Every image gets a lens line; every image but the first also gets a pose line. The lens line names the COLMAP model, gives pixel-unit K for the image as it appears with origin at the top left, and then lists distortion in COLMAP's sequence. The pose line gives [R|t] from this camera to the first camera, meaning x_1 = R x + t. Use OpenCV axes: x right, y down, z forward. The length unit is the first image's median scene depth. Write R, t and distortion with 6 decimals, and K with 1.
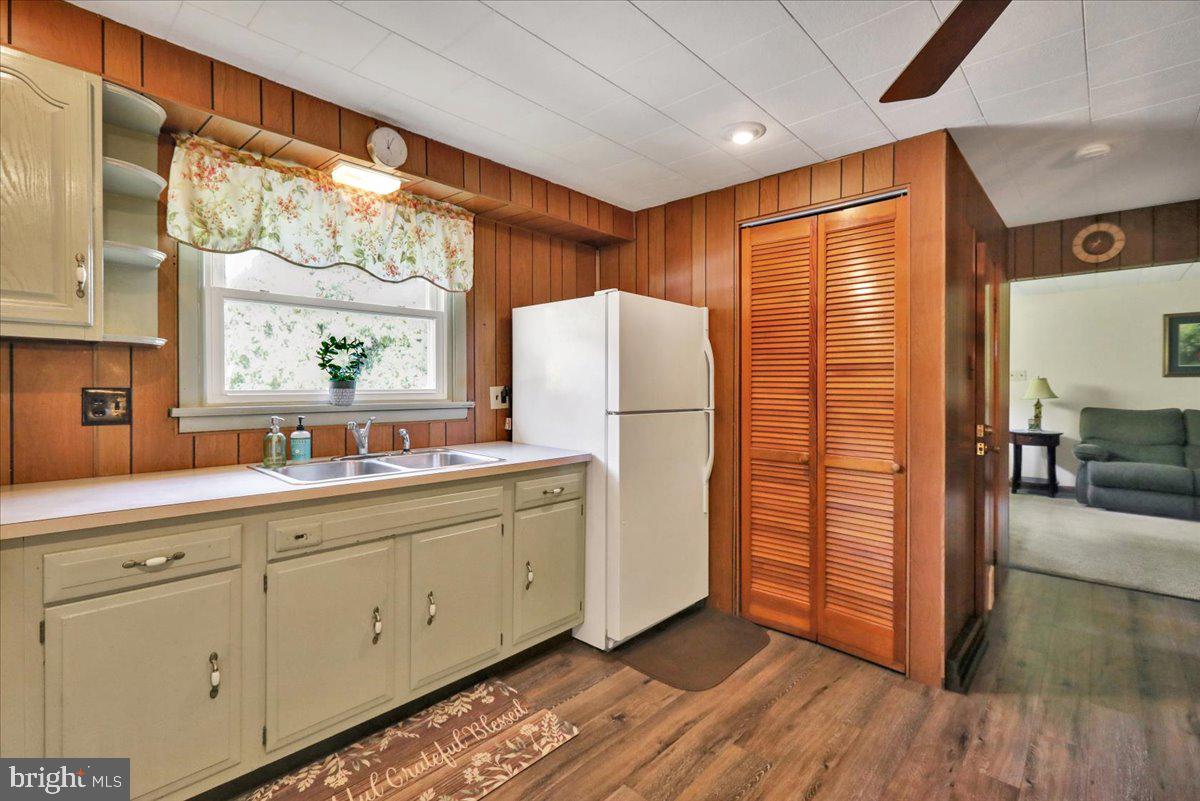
lens RADIAL K [[542.9, 0, 593.8], [0, 542.9, 392.9], [0, 0, 1]] dist [0.002119, 0.000710]
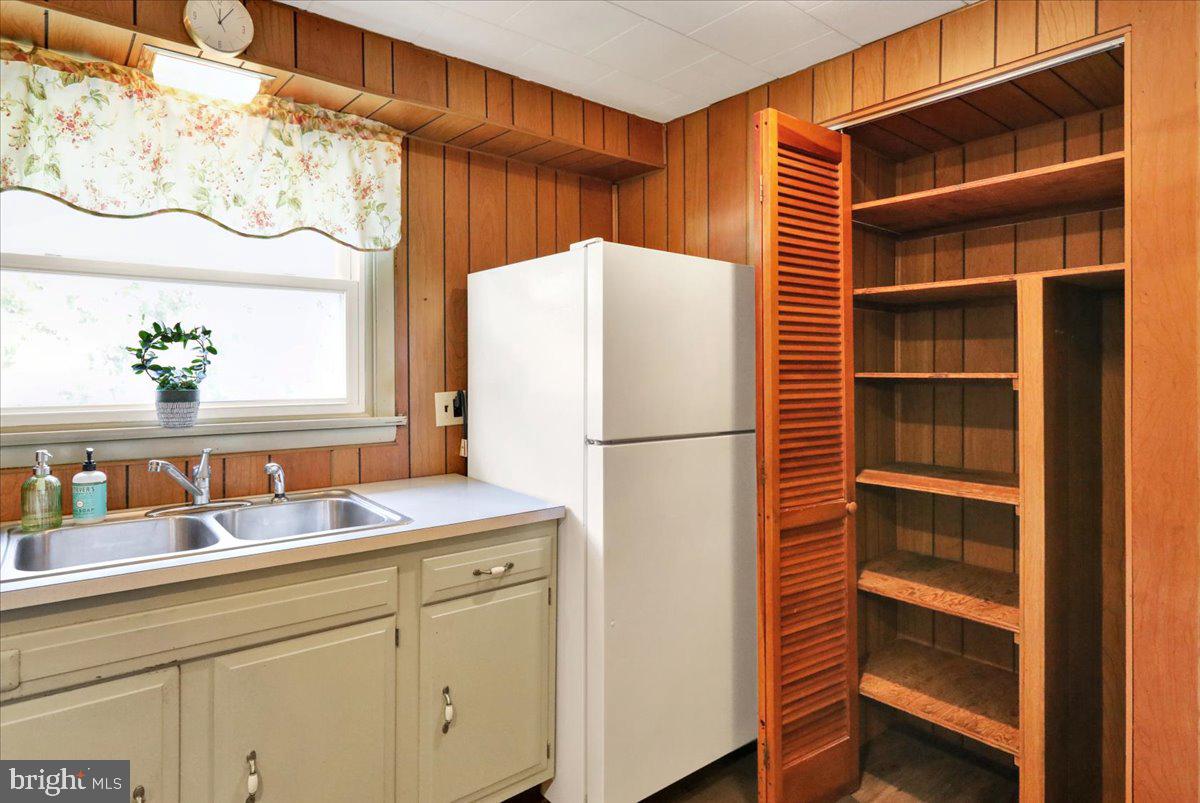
lens RADIAL K [[671.5, 0, 597.9], [0, 671.5, 374.6], [0, 0, 1]] dist [0.001067, 0.000482]
pose [[0.991076, -0.000790, -0.133295, 0.144796], [-0.000075, 0.999979, -0.006482, -0.035040], [0.133297, 0.006434, 0.991055, 0.265529]]
